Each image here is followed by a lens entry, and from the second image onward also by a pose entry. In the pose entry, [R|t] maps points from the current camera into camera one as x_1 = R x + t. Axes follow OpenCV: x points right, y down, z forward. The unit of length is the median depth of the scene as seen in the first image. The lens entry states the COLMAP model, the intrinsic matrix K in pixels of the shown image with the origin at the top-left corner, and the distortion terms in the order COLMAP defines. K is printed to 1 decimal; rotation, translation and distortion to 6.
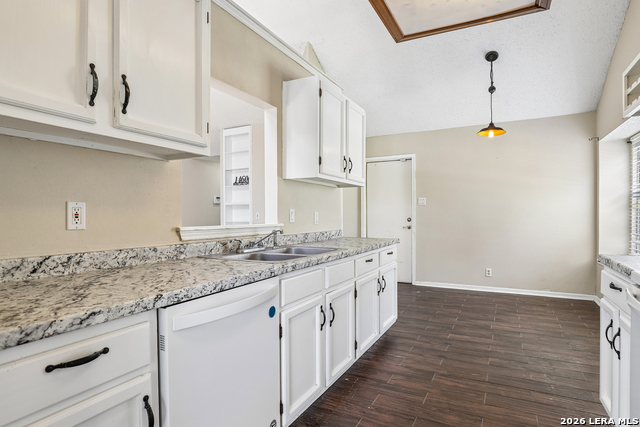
lens RADIAL K [[351.1, 0, 322.1], [0, 351.1, 215.2], [0, 0, 1]] dist [-0.013839, 0.003839]
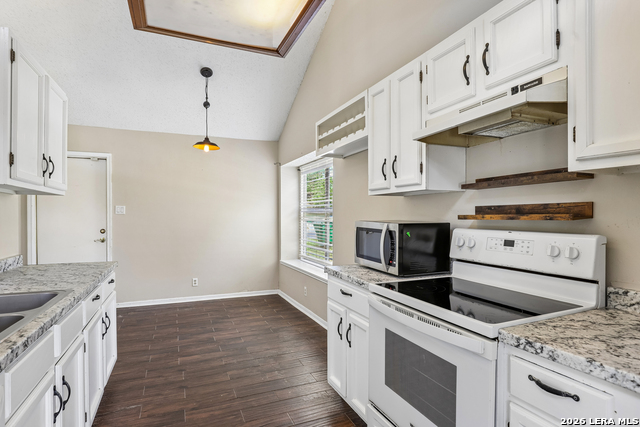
lens RADIAL K [[351.1, 0, 323.4], [0, 351.1, 214.7], [0, 0, 1]] dist [-0.013839, 0.003839]
pose [[0.625055, 0.005054, 0.780565, -0.120397], [-0.003552, 0.999987, -0.003631, -0.041566], [-0.780573, -0.000503, 0.625064, 0.108614]]
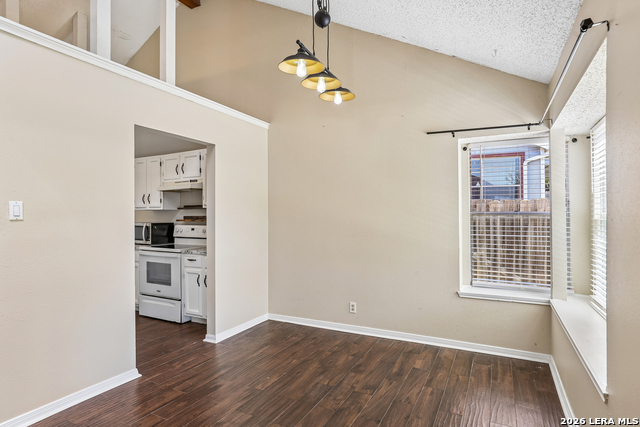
lens RADIAL K [[351.1, 0, 323.7], [0, 351.1, 215.5], [0, 0, 1]] dist [-0.013839, 0.003839]
pose [[-0.011048, 0.007917, 0.999908, -2.868201], [0.004382, 0.999959, -0.007869, -0.057845], [-0.999929, 0.004294, -0.011083, -1.173117]]
